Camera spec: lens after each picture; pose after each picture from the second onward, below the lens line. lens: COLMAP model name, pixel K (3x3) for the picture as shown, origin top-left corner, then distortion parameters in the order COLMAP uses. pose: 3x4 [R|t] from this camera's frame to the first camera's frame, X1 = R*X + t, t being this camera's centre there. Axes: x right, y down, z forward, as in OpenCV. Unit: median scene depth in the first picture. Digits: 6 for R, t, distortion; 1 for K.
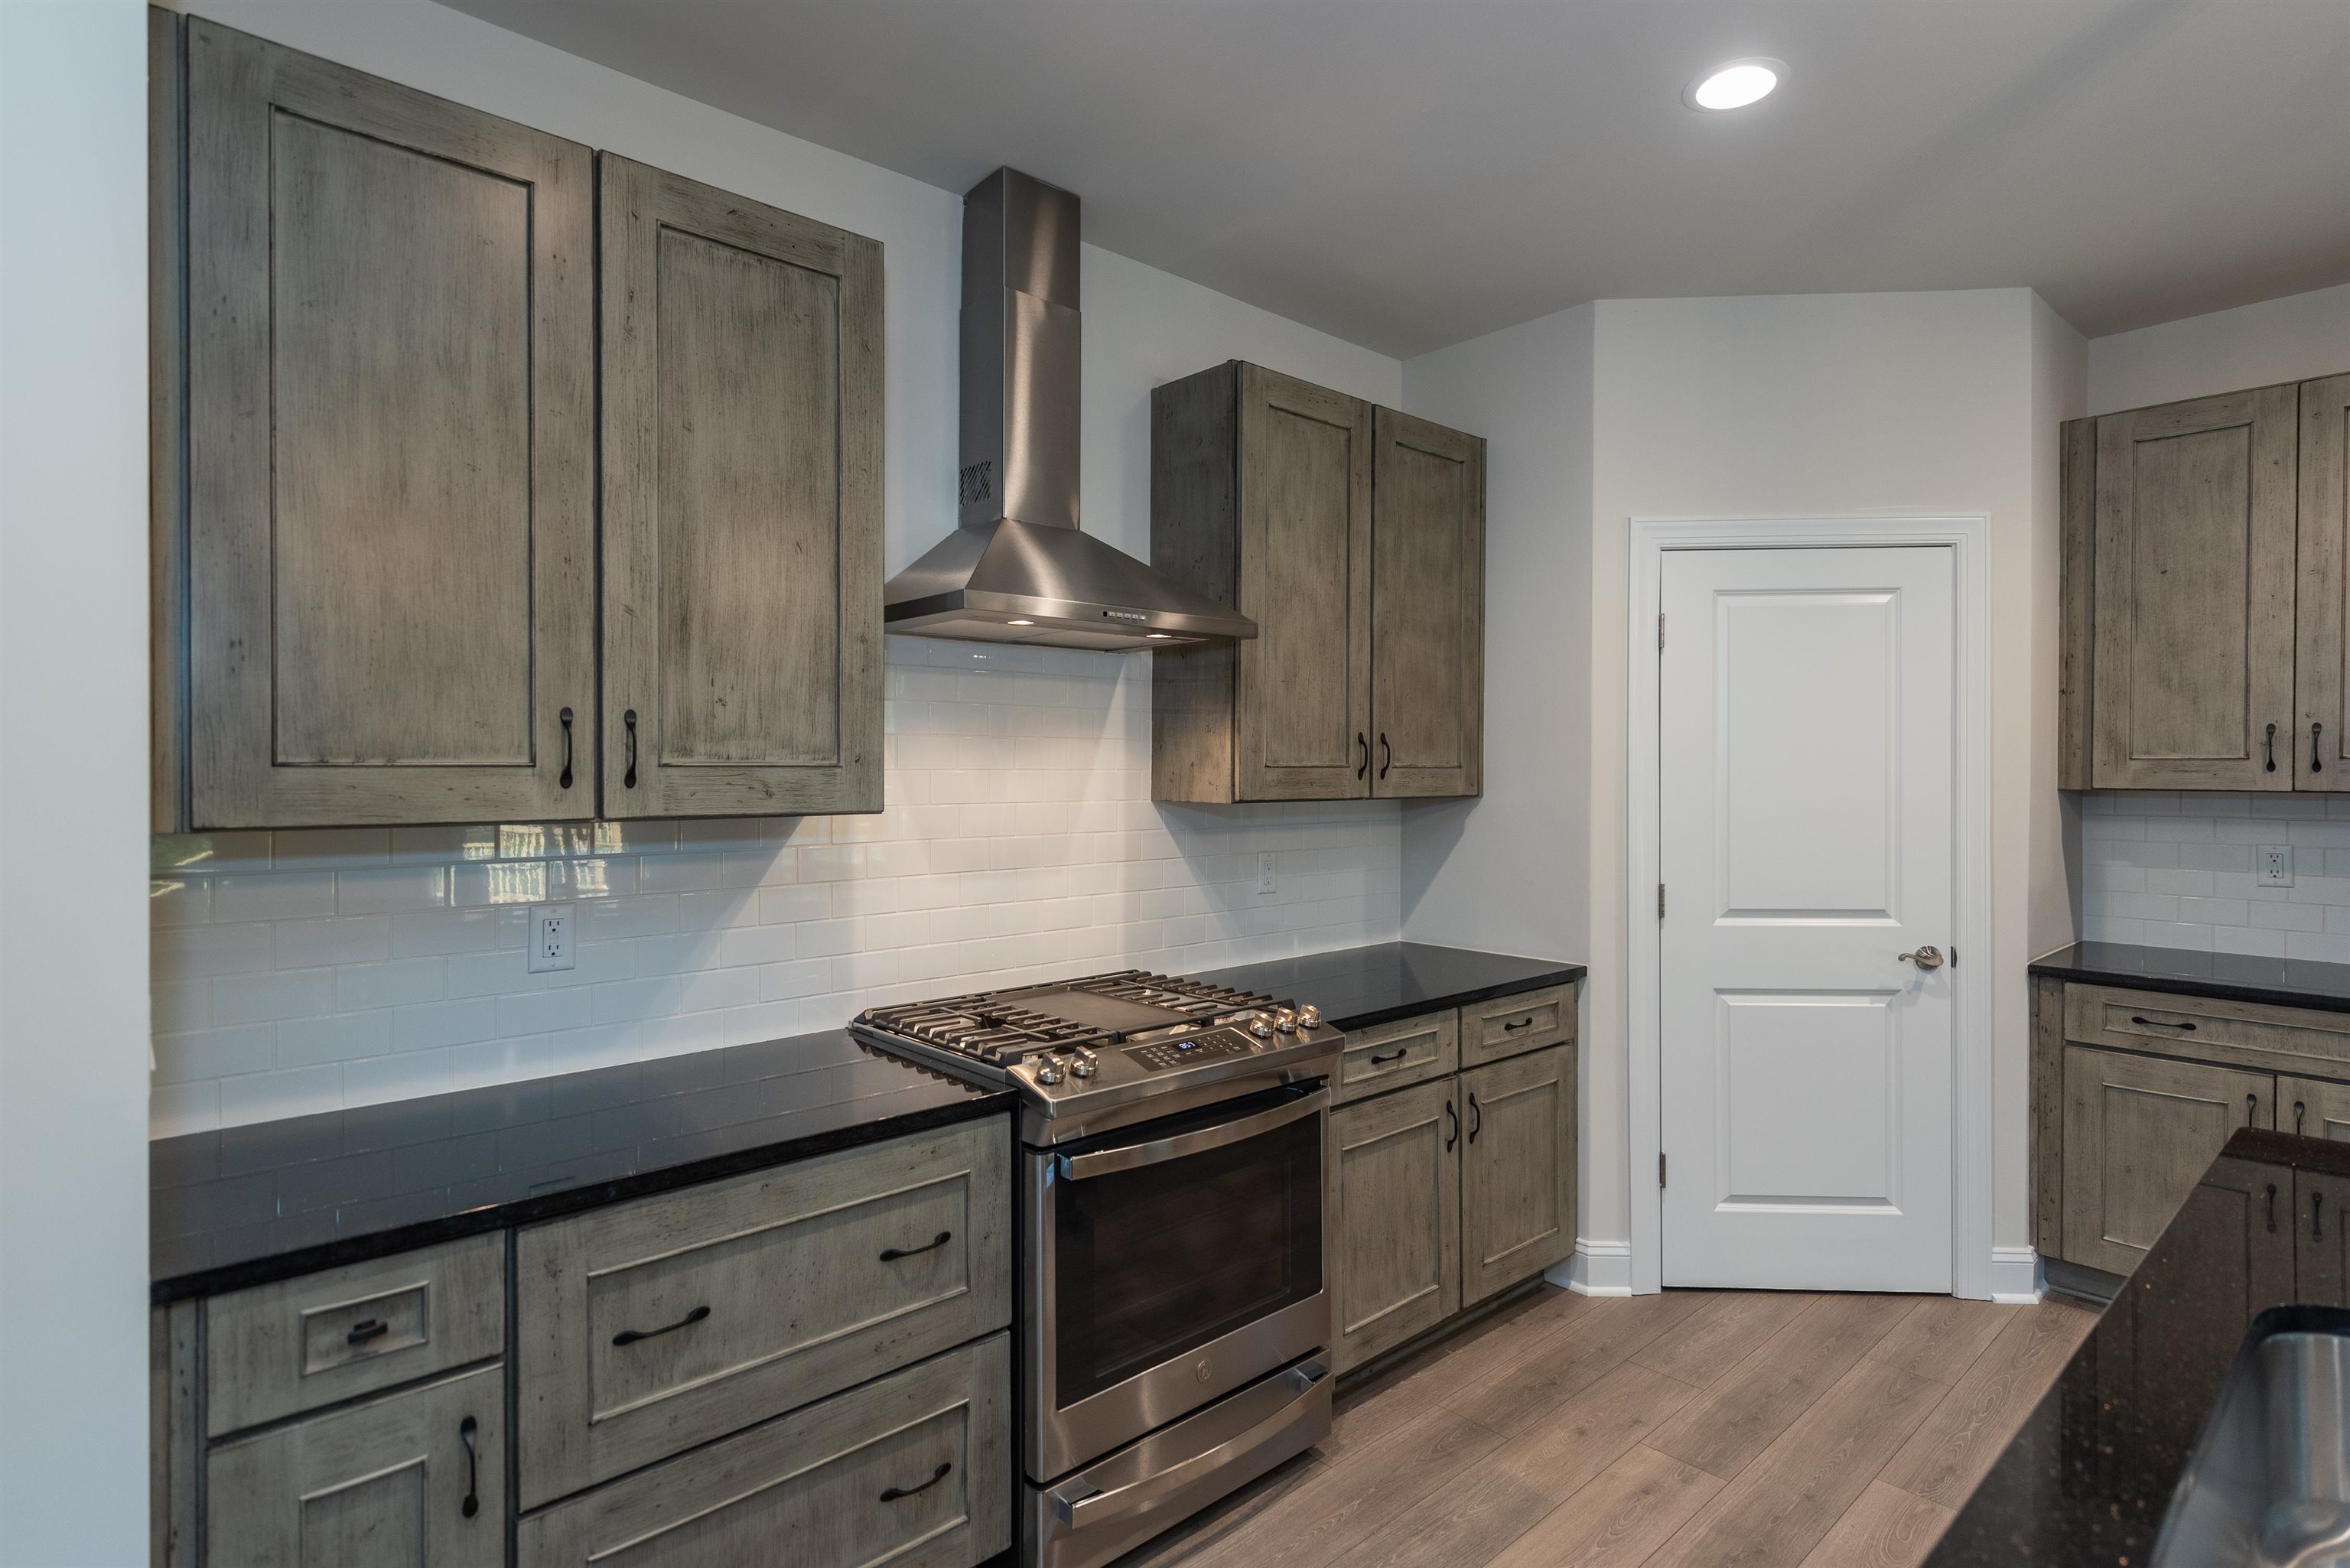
lens RADIAL K [[1148.1, 0, 1150.7], [0, 1148.1, 781.2], [0, 0, 1]] dist [0.009310, -0.004258]
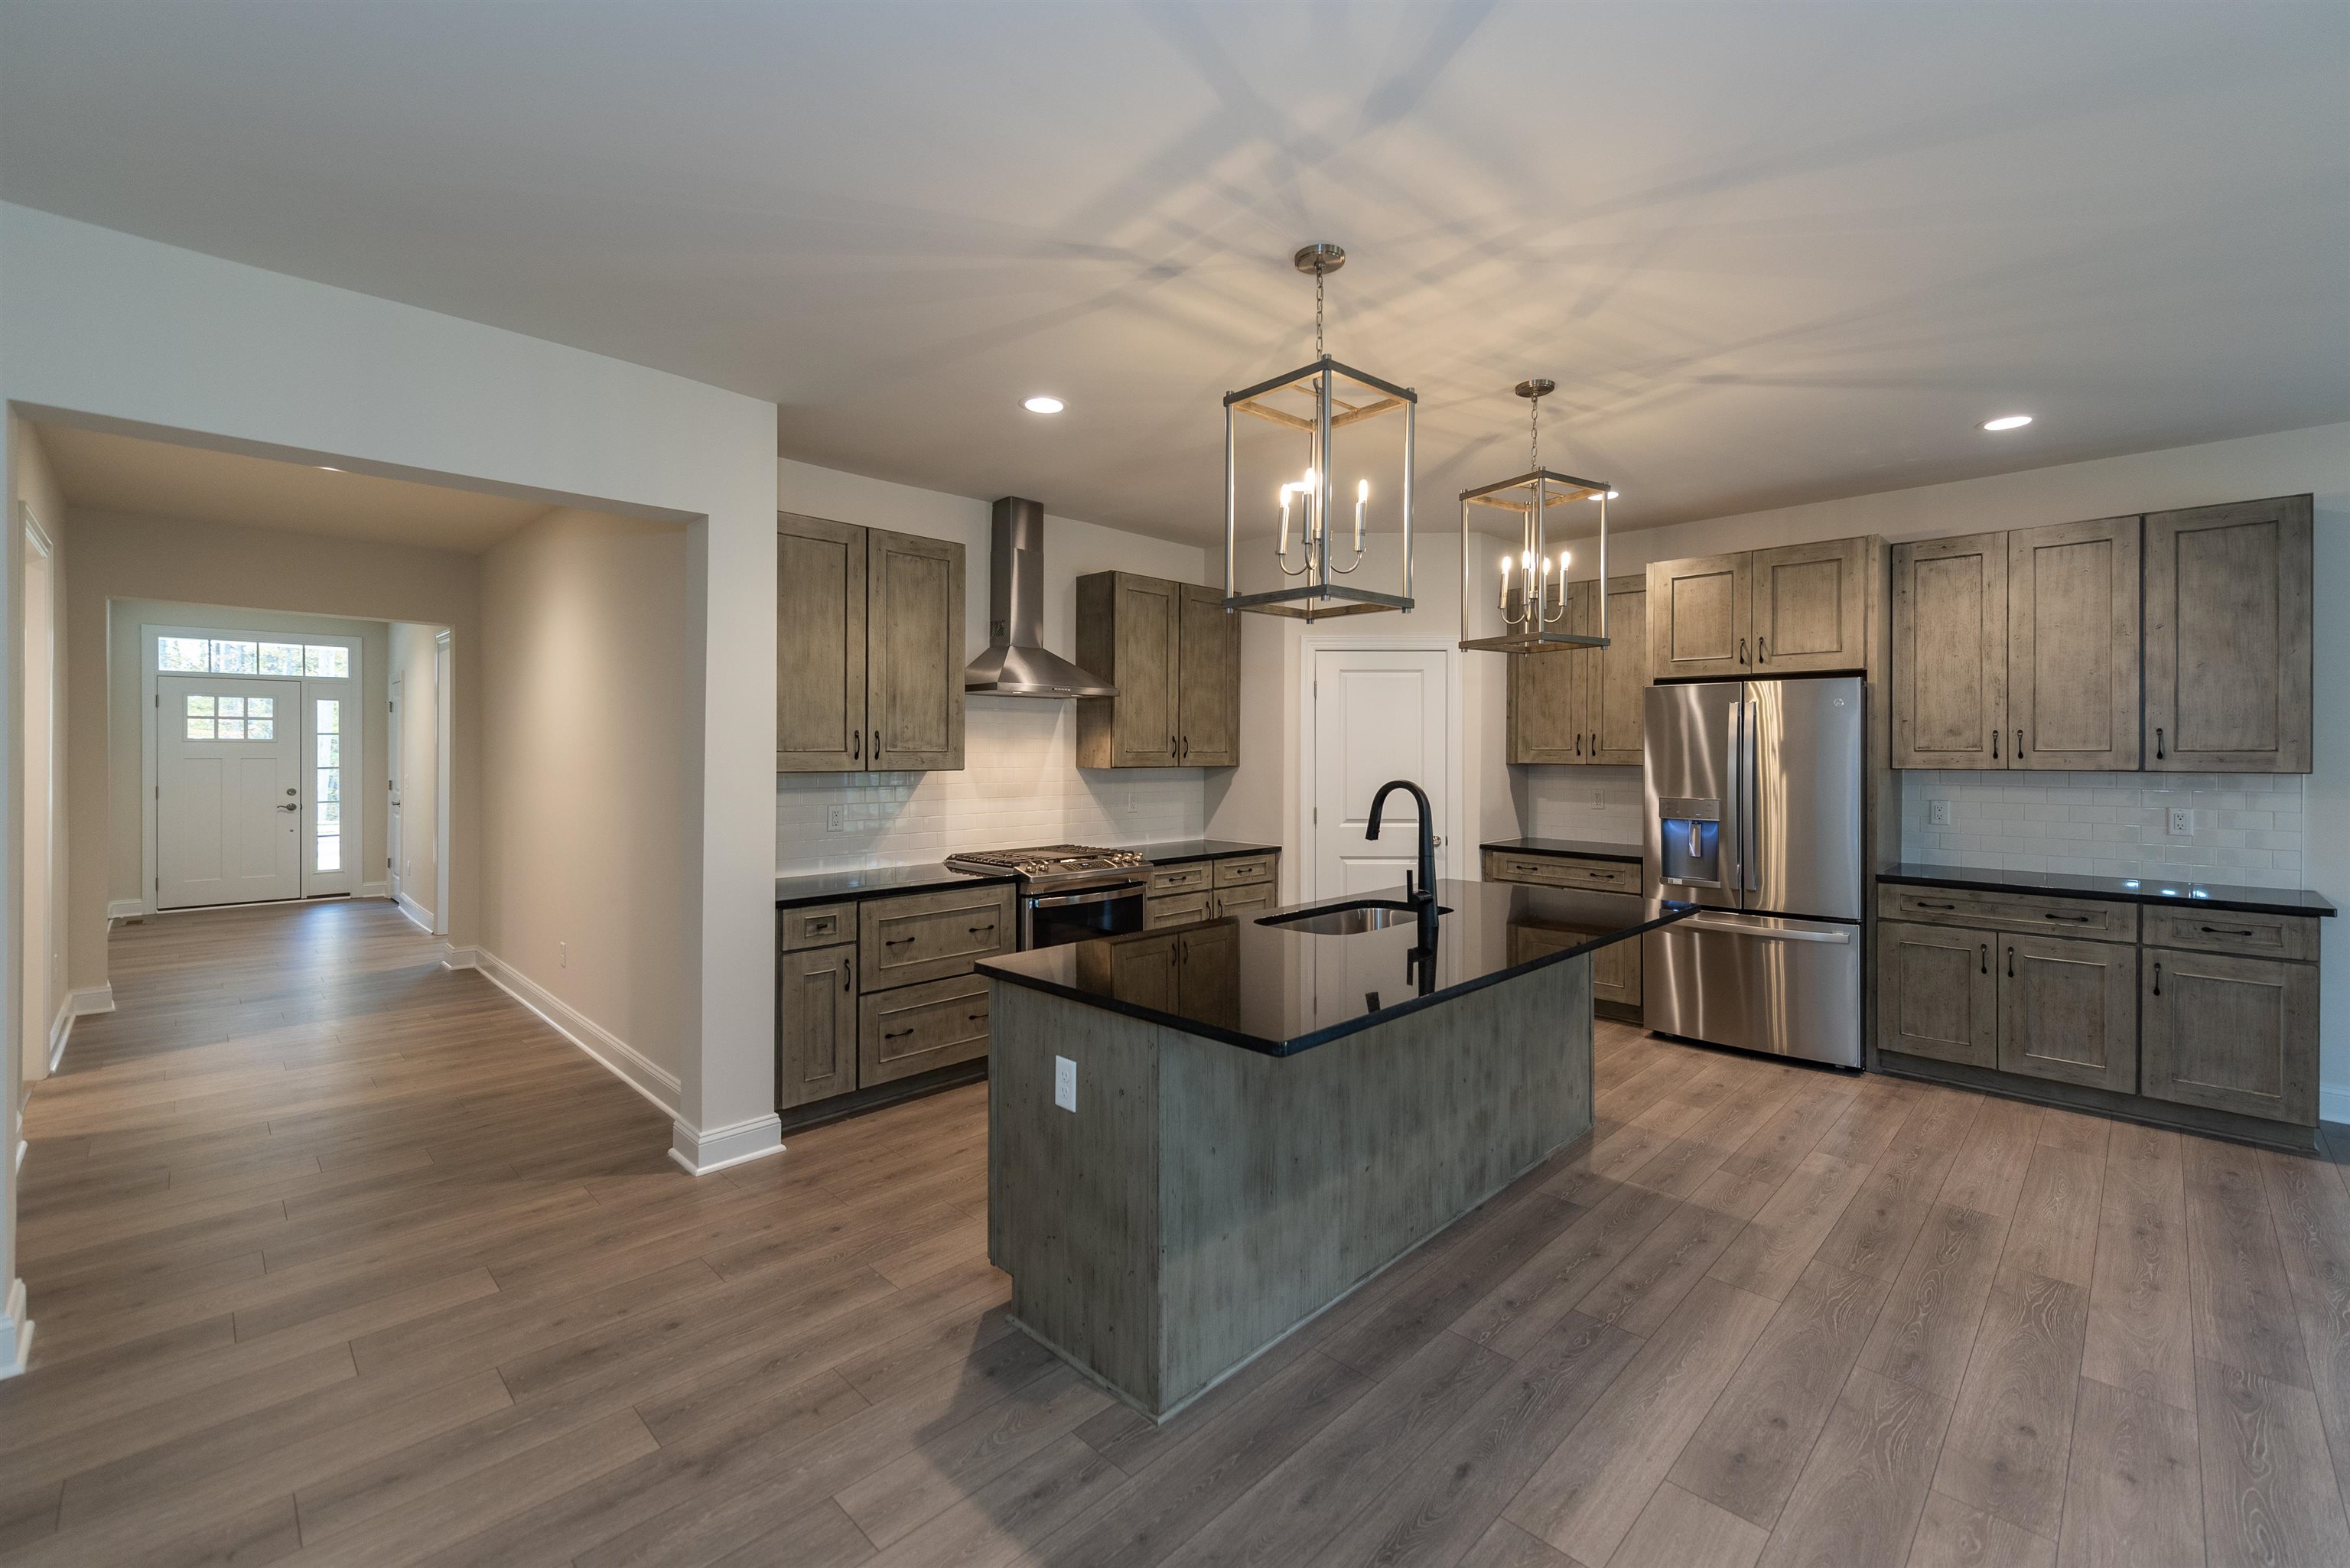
lens RADIAL K [[971.0, 0, 1151.0], [0, 971.0, 752.4], [0, 0, 1]] dist [0.004760, -0.002864]
pose [[0.998604, 0.004130, 0.052650, 0.047420], [-0.003772, 0.999969, -0.006893, 0.001448], [-0.052677, 0.006685, 0.998589, -0.851662]]
